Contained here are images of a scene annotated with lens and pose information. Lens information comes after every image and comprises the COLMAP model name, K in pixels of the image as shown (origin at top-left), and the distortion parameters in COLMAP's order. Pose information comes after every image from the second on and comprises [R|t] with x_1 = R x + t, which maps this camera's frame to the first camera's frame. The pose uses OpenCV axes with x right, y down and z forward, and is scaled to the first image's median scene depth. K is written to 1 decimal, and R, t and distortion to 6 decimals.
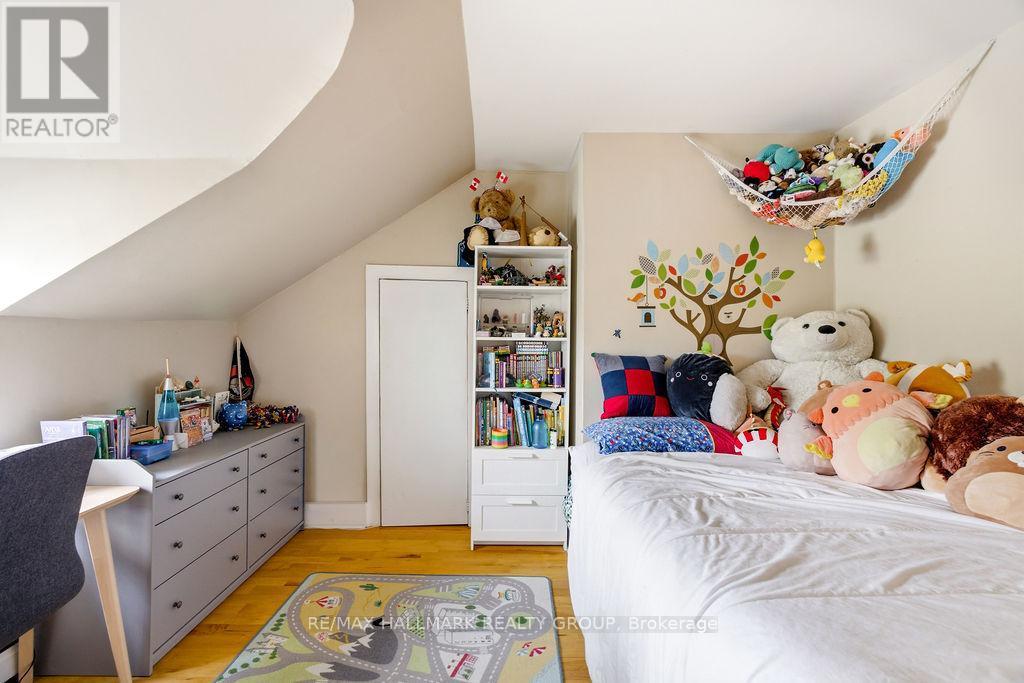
lens RADIAL K [[463.1, 0, 512.2], [0, 463.1, 340.2], [0, 0, 1]] dist [-0.008753, 0.001132]
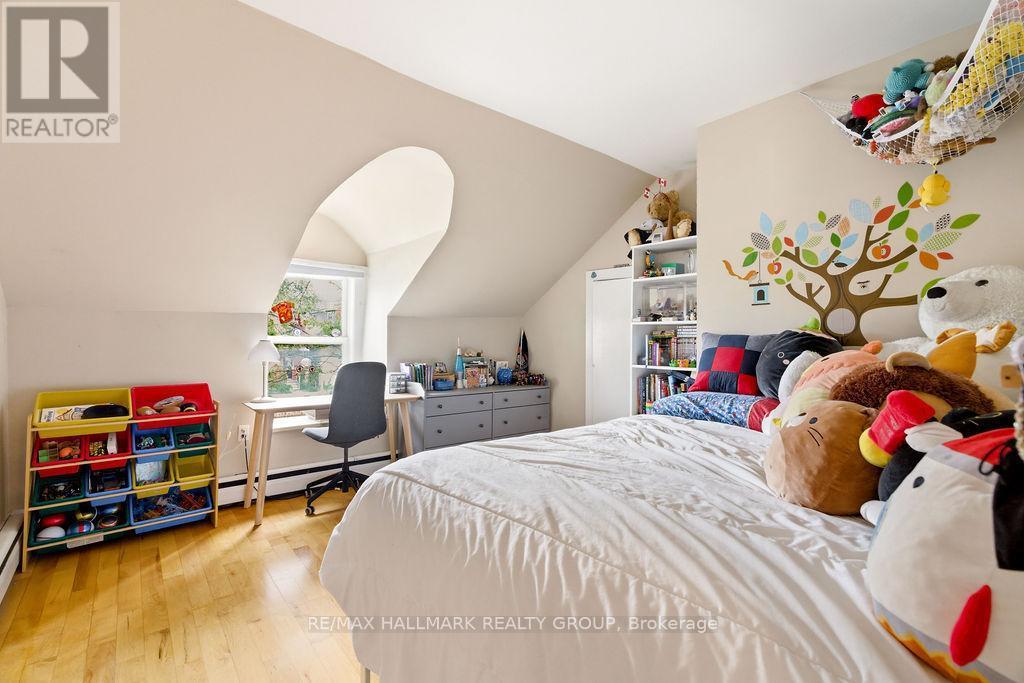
lens RADIAL K [[463.1, 0, 513.8], [0, 463.1, 341.1], [0, 0, 1]] dist [-0.008753, 0.001132]
pose [[0.639638, -0.001157, -0.768676, 0.701473], [-0.002196, 0.999992, -0.003333, 0.050646], [0.768673, 0.003820, 0.639630, -0.007118]]
